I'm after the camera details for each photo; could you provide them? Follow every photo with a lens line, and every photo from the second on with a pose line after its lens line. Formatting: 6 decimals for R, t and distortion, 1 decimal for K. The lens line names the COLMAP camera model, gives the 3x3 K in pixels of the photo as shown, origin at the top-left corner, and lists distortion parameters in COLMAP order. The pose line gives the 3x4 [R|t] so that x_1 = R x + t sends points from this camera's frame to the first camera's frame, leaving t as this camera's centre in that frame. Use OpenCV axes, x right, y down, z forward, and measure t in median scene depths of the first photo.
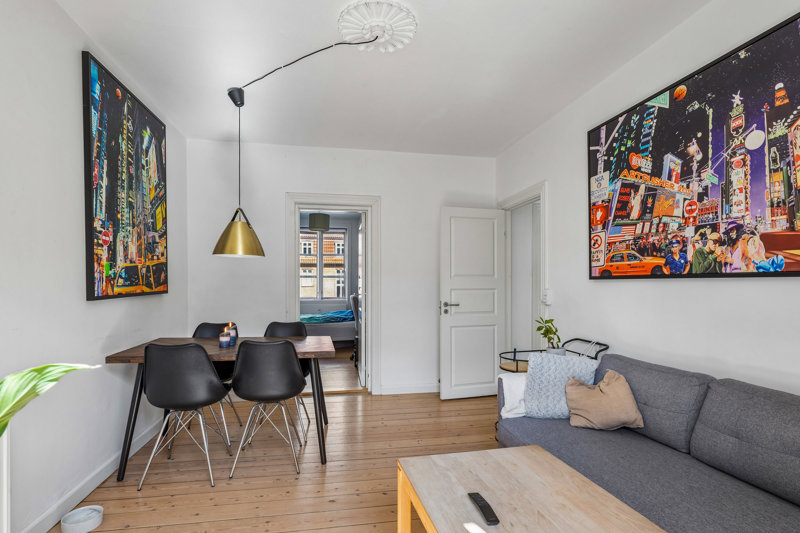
lens RADIAL K [[388.9, 0, 400.1], [0, 388.9, 273.0], [0, 0, 1]] dist [-0.000249, -0.000020]
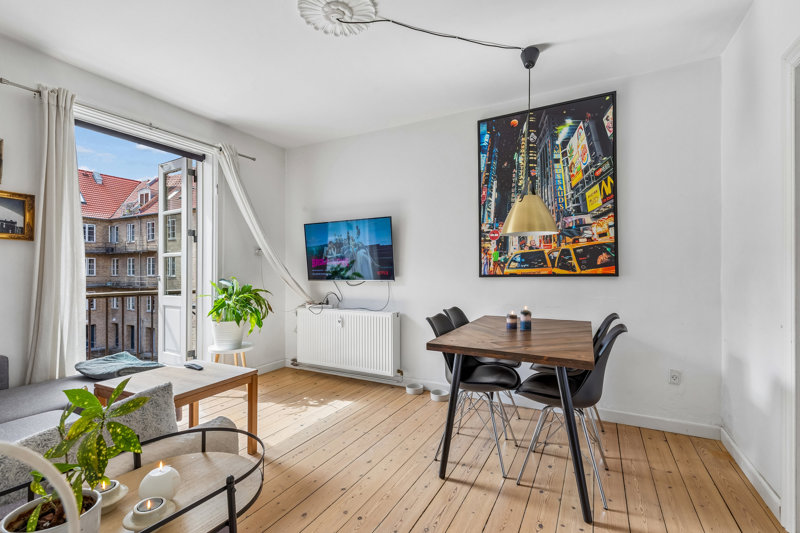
lens RADIAL K [[370.2, 0, 398.6], [0, 370.2, 269.3], [0, 0, 1]] dist [-0.000890, -0.000060]
pose [[-0.646544, -0.003510, -0.762869, 0.495661], [0.020259, 0.999558, -0.021769, 0.057180], [0.762608, -0.029530, -0.646187, 1.514460]]
